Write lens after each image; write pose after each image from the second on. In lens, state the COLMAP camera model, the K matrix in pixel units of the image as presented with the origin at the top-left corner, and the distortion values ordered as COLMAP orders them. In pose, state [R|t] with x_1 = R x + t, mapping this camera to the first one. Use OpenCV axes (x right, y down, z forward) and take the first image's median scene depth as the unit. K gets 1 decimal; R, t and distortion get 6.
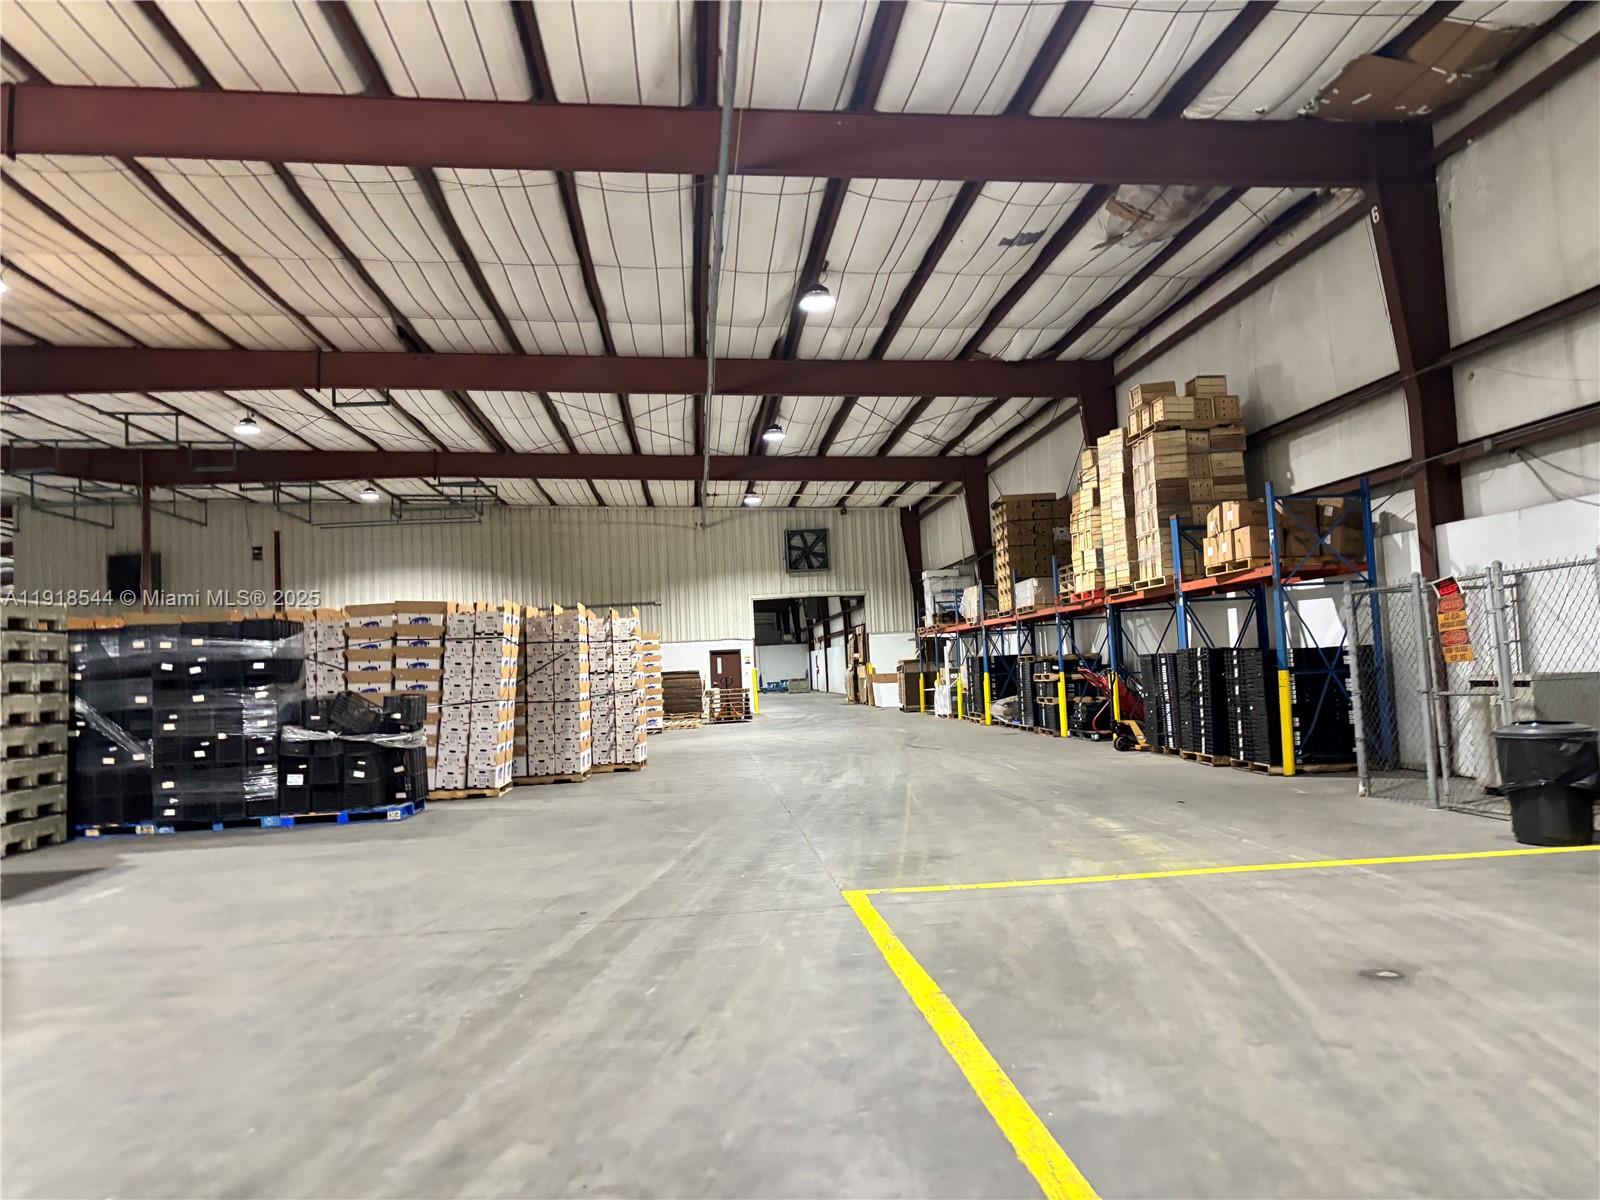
lens RADIAL K [[1201.0, 0, 798.1], [0, 1201.0, 635.0], [0, 0, 1]] dist [0.060822, -0.071917]
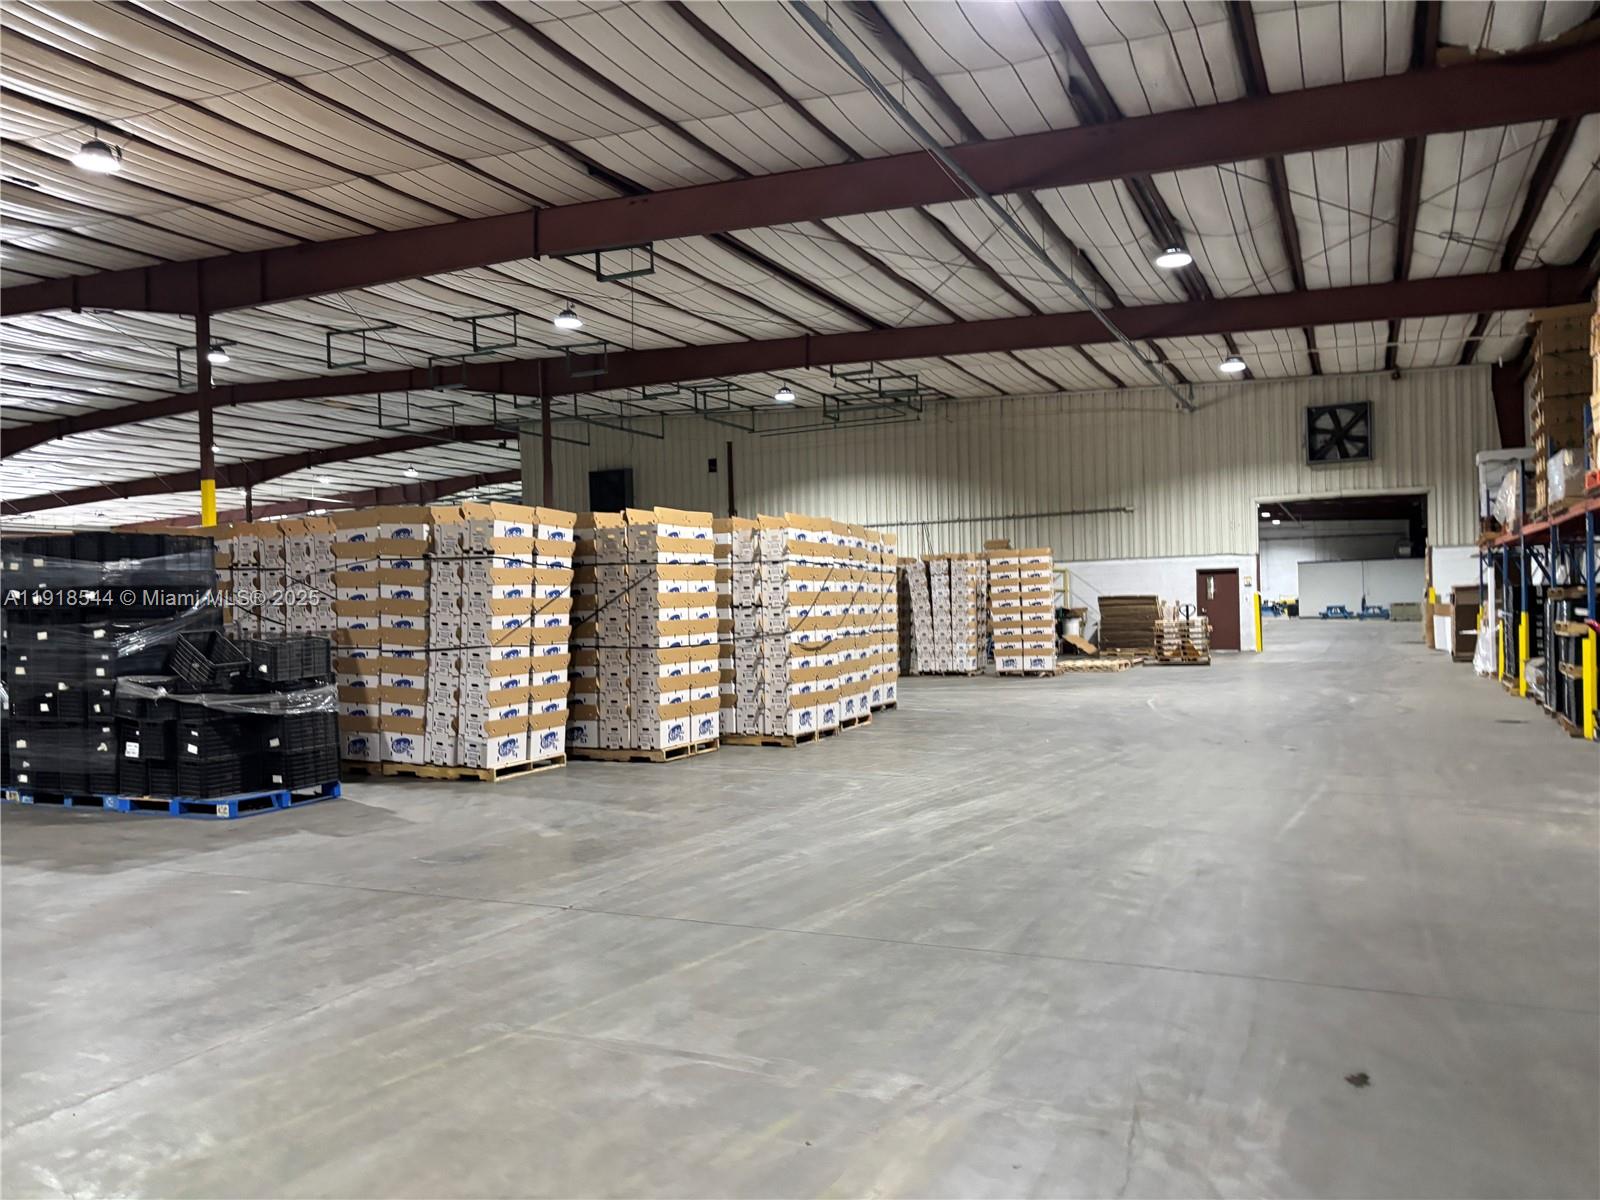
lens RADIAL K [[1201.0, 0, 798.1], [0, 1201.0, 635.0], [0, 0, 1]] dist [0.060822, -0.071917]
pose [[0.862859, 0.036565, -0.504120, 0.186655], [0.000255, 0.997348, 0.072777, -0.002721], [0.505444, -0.062925, 0.860562, 0.344633]]
